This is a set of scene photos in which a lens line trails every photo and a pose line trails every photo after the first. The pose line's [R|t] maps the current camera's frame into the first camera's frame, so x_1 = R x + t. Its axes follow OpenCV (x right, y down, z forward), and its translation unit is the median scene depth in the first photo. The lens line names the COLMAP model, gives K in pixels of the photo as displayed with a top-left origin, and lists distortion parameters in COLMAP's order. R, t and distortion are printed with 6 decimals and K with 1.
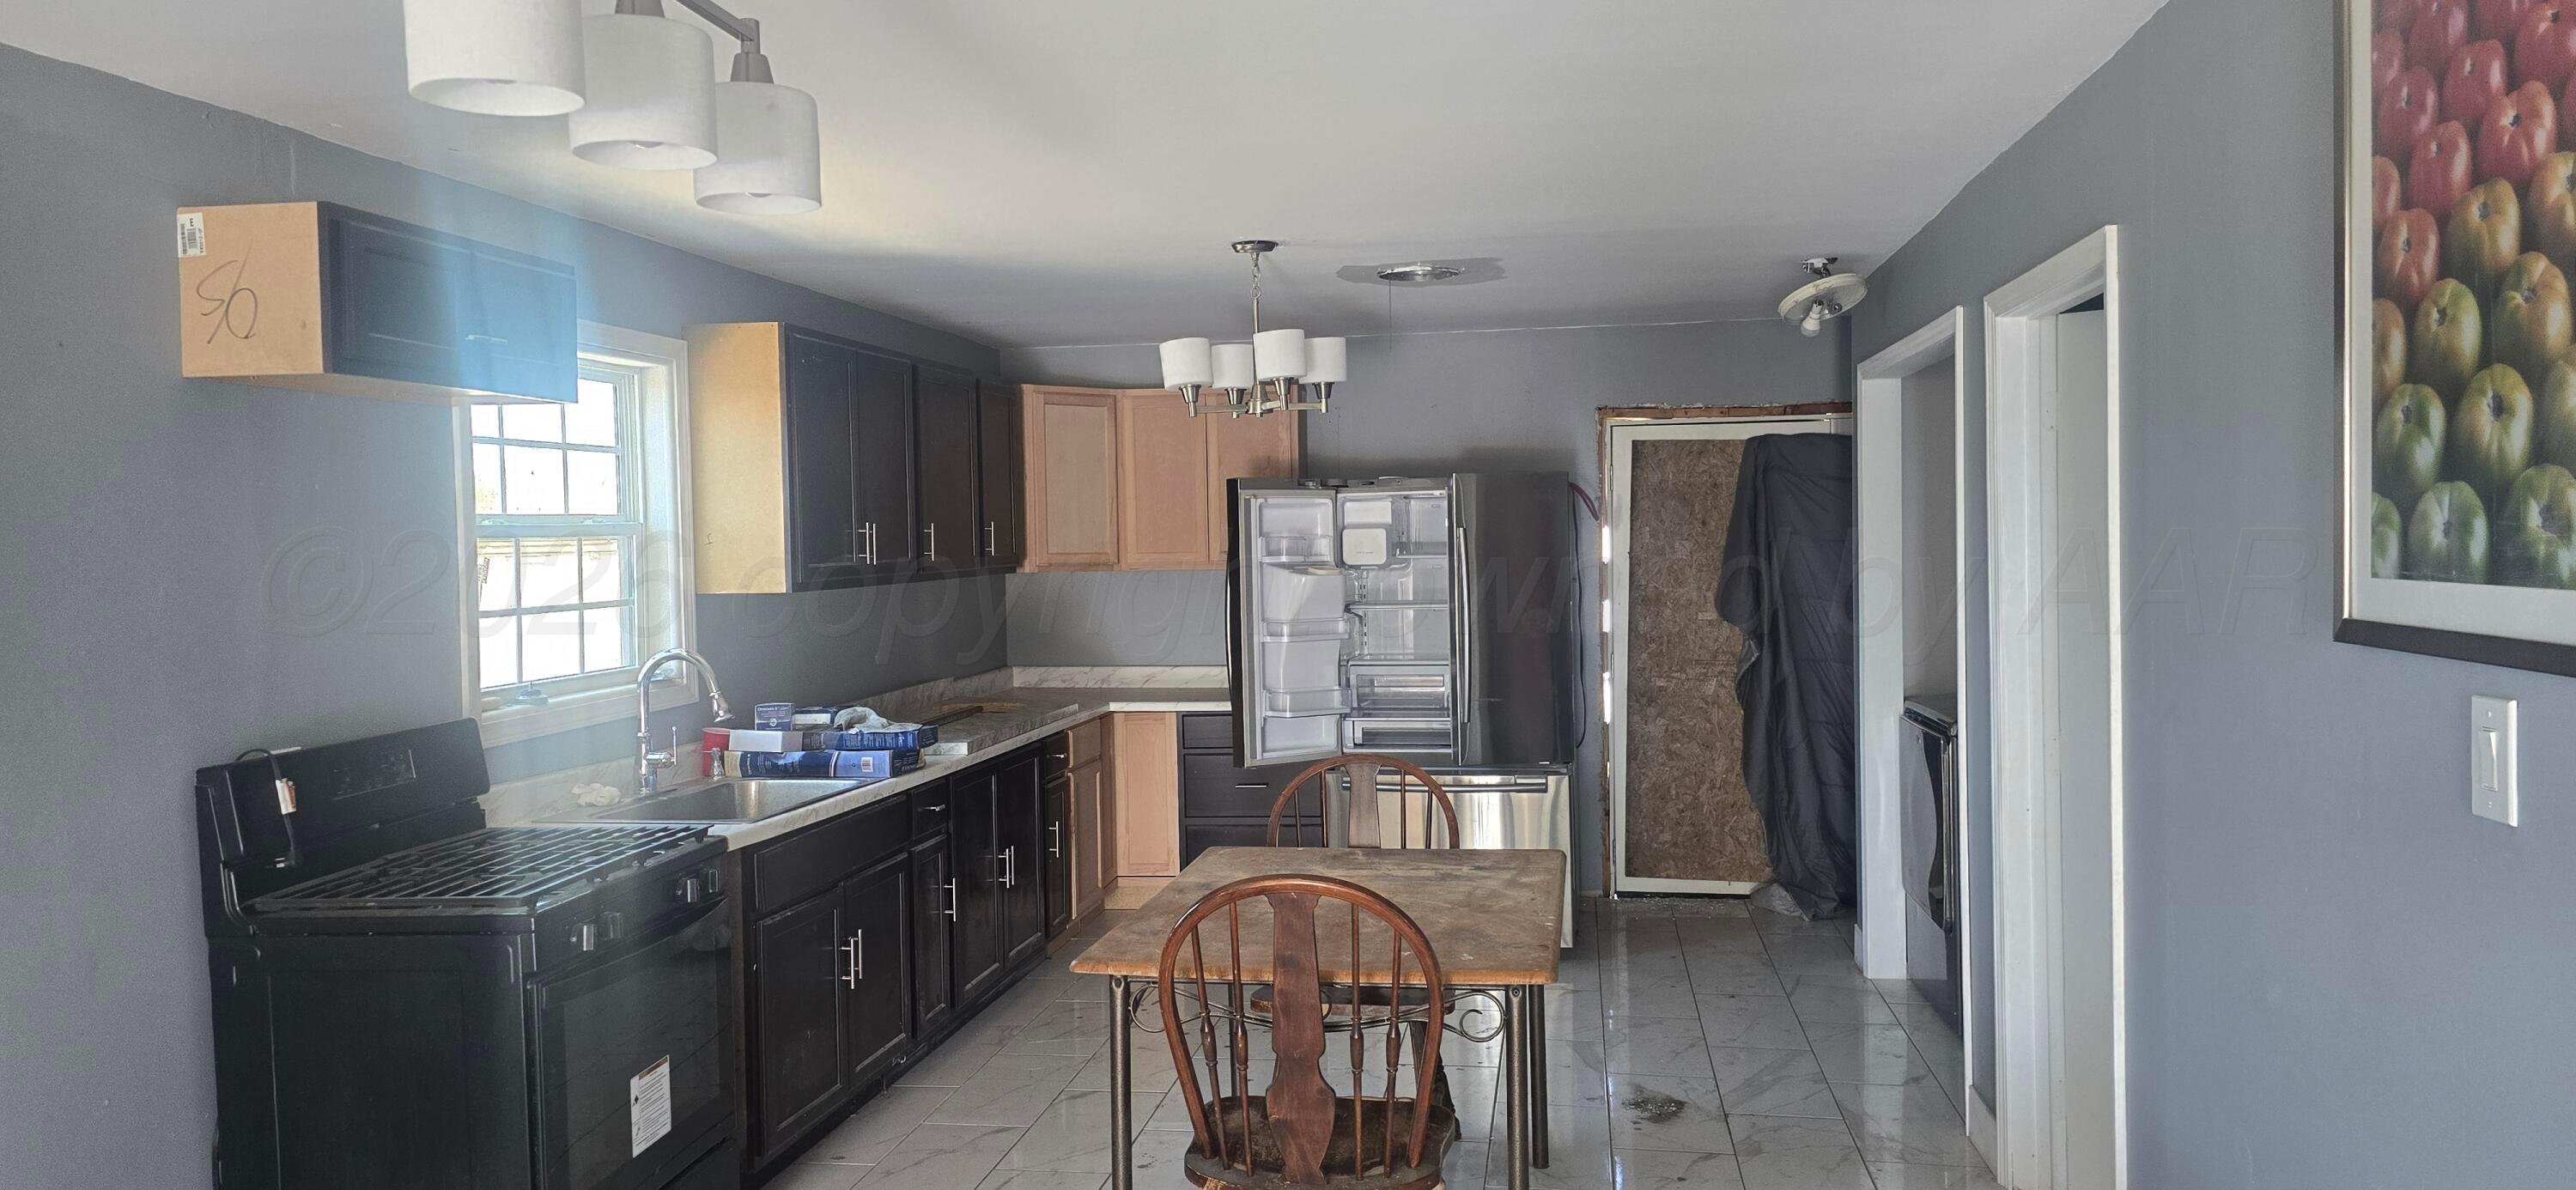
lens RADIAL K [[1674.9, 0, 1282.3], [0, 1674.9, 625.8], [0, 0, 1]] dist [0.038589, -0.057610]
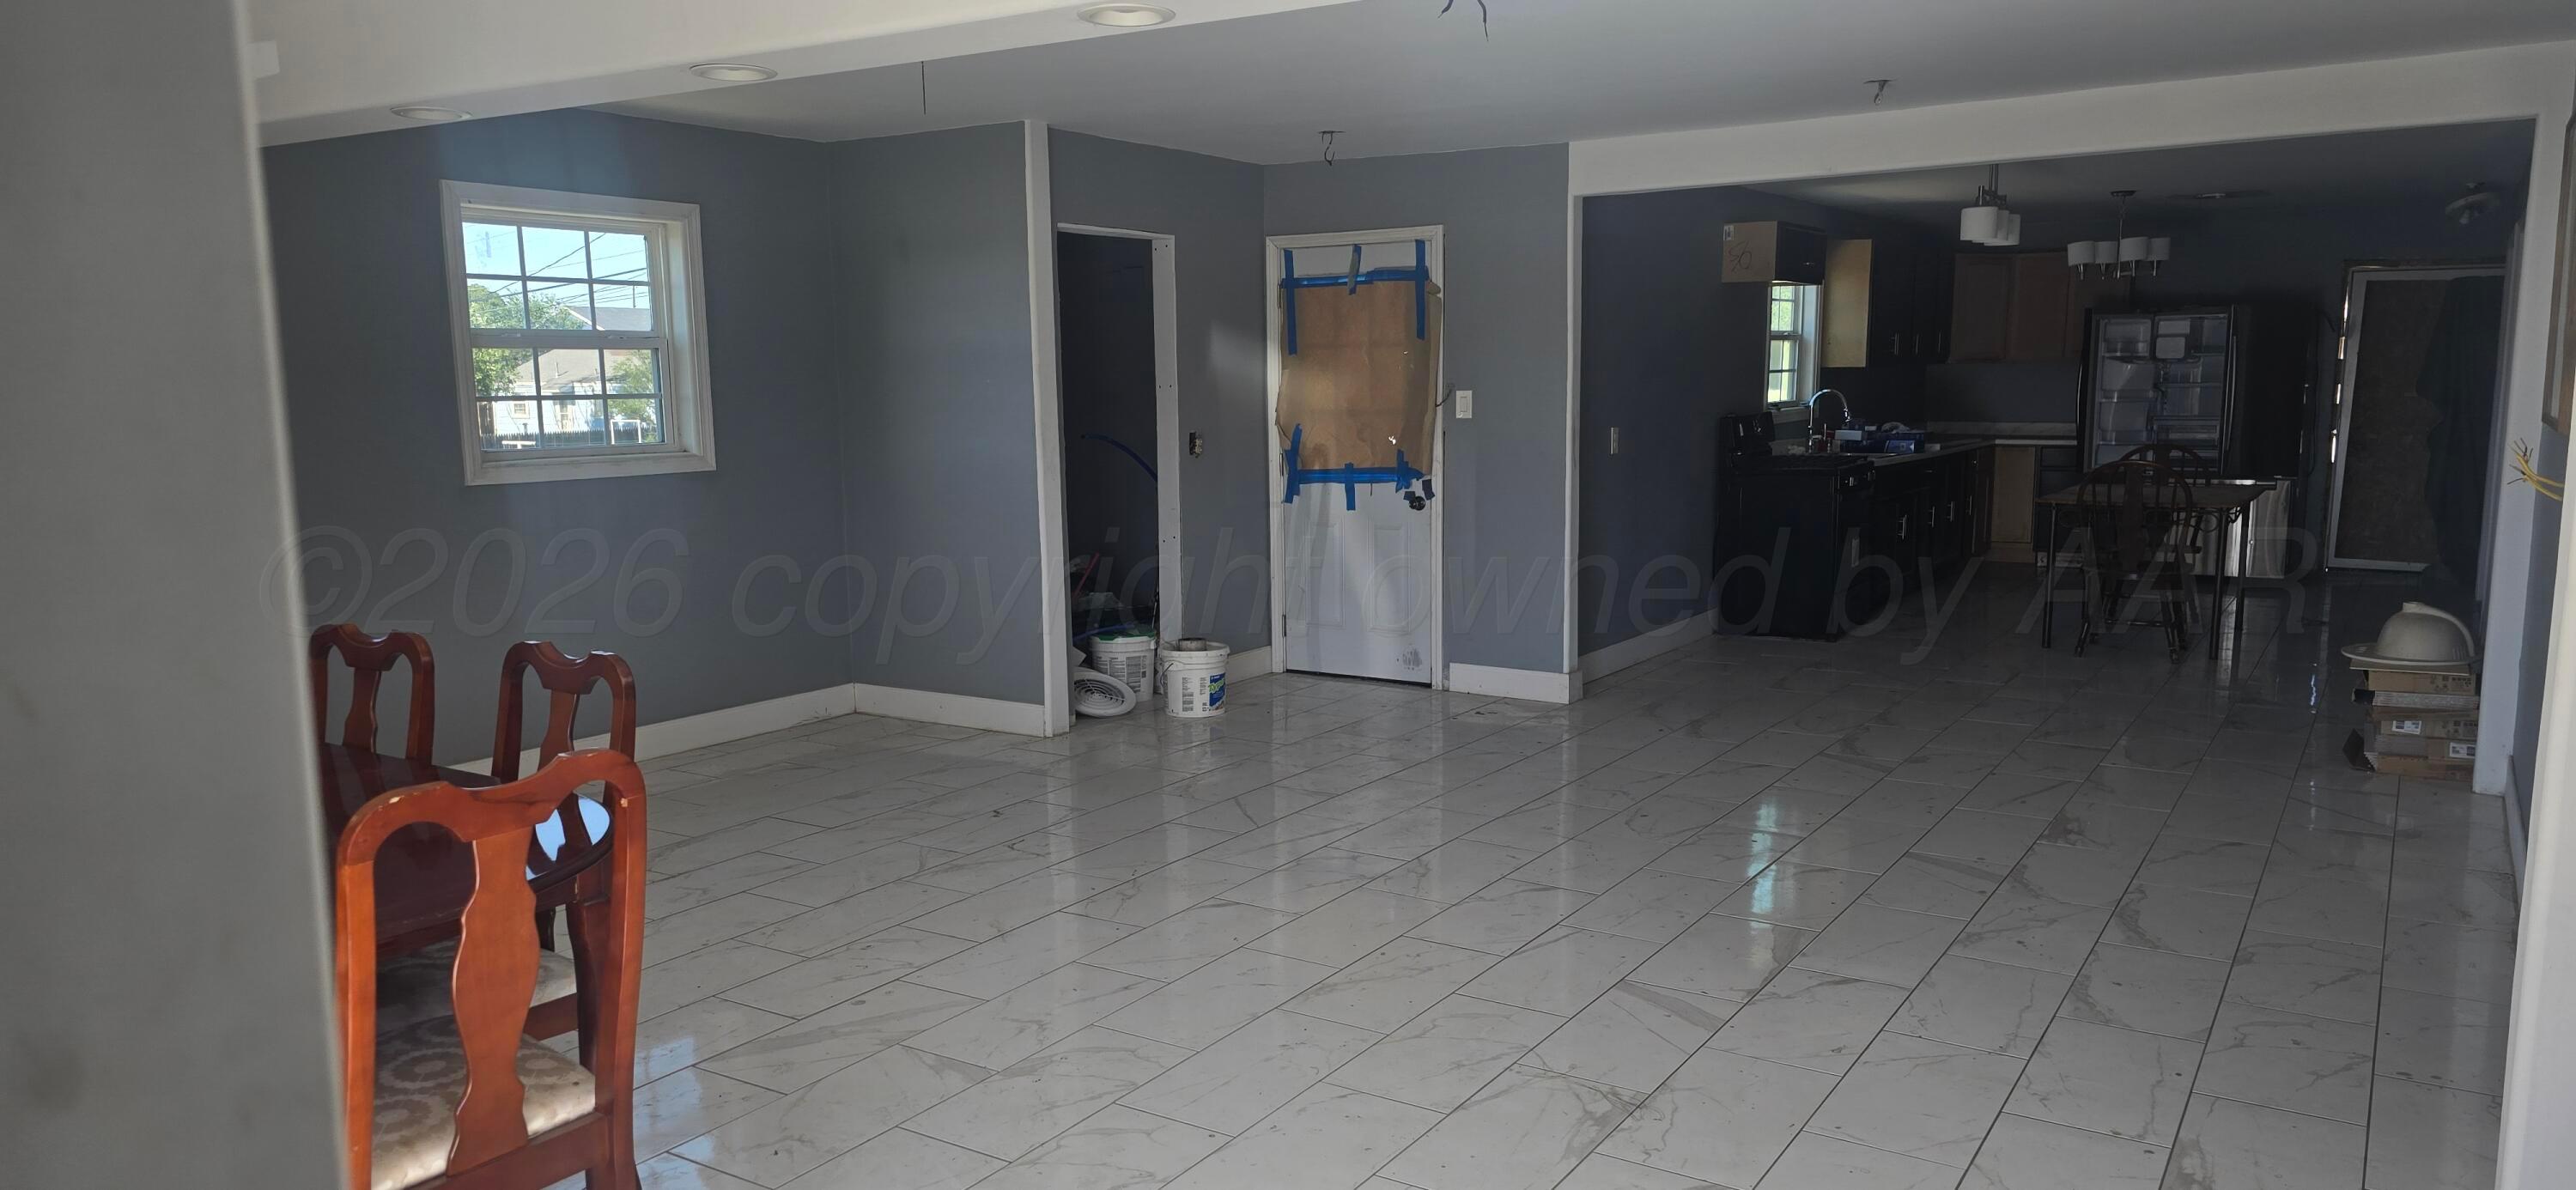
lens RADIAL K [[1674.9, 0, 1282.3], [0, 1674.9, 625.8], [0, 0, 1]] dist [0.038589, -0.057610]
pose [[0.911621, 0.070749, -0.404897, -0.061496], [-0.026331, 0.993104, 0.114244, 0.063177], [0.410188, -0.093485, 0.907197, -0.977083]]
